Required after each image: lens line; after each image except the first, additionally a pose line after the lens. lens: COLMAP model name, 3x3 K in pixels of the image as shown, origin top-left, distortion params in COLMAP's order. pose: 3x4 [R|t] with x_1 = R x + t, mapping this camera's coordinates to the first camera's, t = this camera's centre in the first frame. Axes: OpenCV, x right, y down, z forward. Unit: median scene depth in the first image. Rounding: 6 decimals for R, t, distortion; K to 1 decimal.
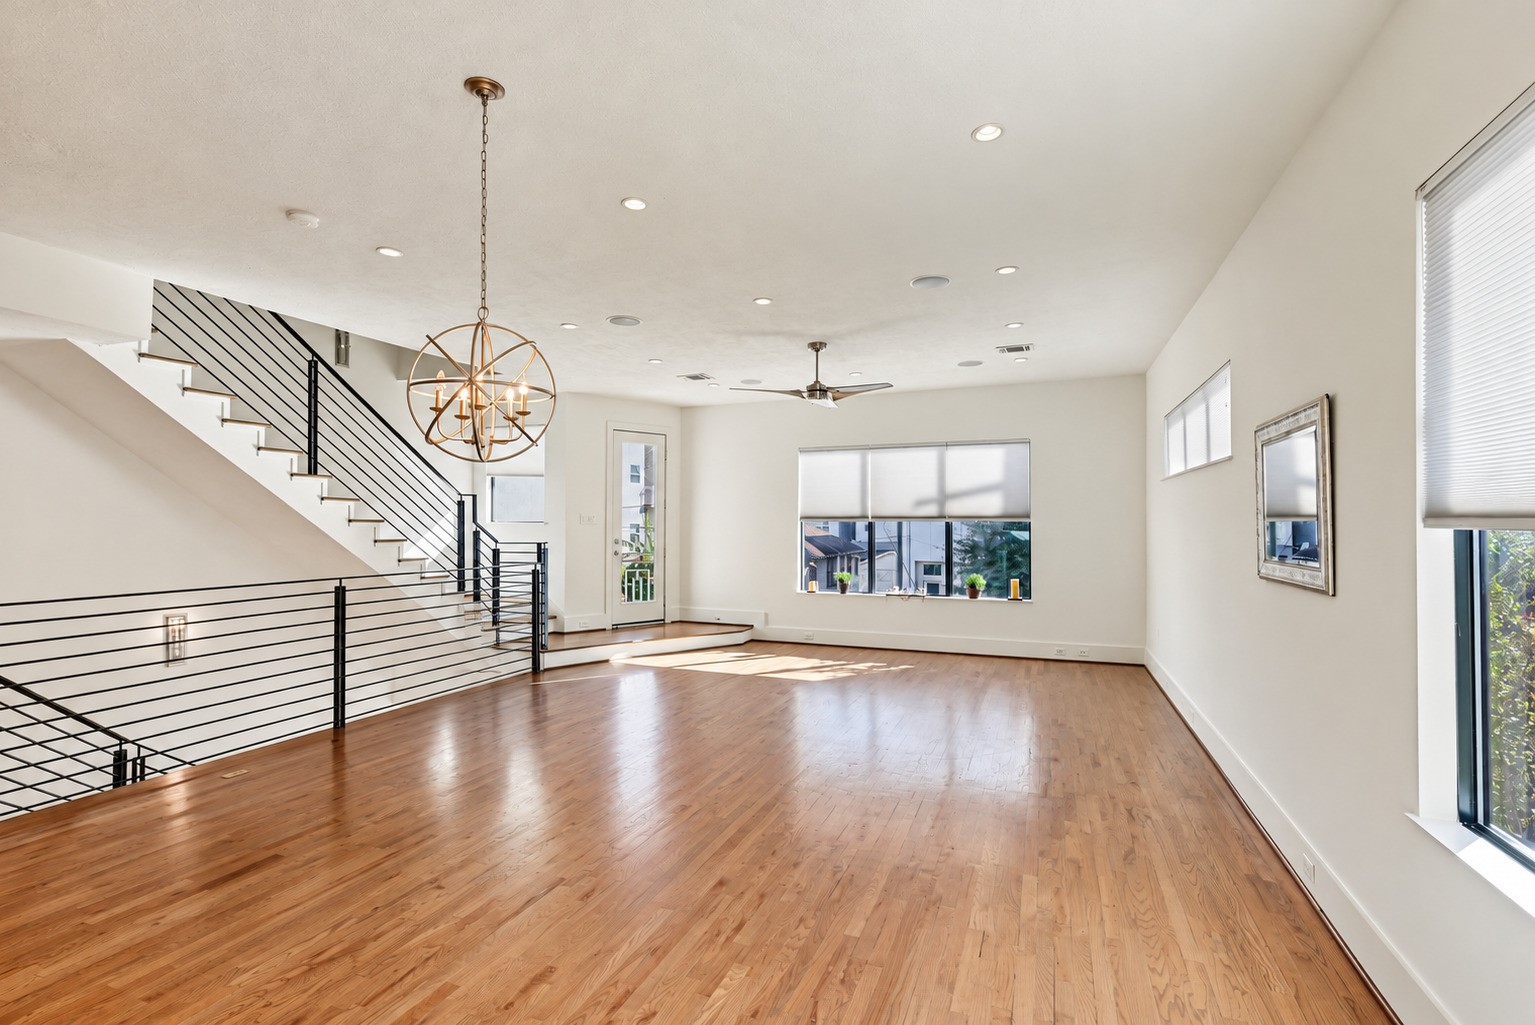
lens RADIAL K [[705.8, 0, 766.0], [0, 705.8, 514.6], [0, 0, 1]] dist [0.003030, 0.000358]
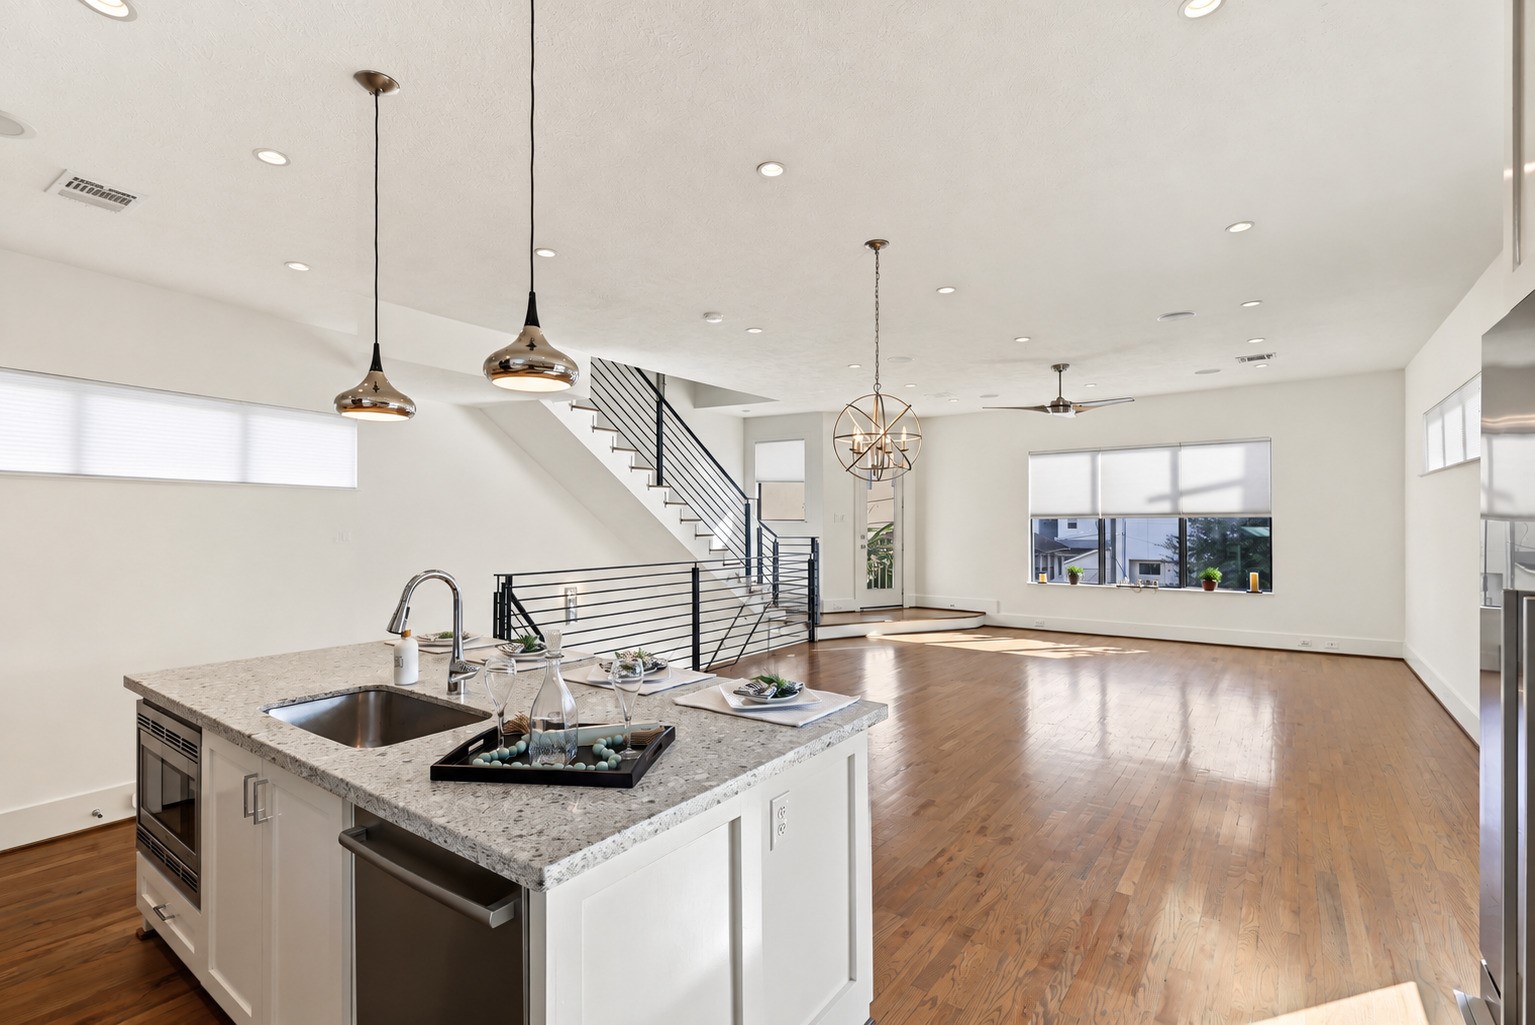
lens RADIAL K [[705.8, 0, 769.6], [0, 705.8, 517.1], [0, 0, 1]] dist [0.003030, 0.000358]
pose [[0.967895, -0.005929, -0.251284, -0.081493], [0.007653, 0.999953, 0.005882, -0.002638], [0.251237, -0.007617, 0.967896, -0.199715]]
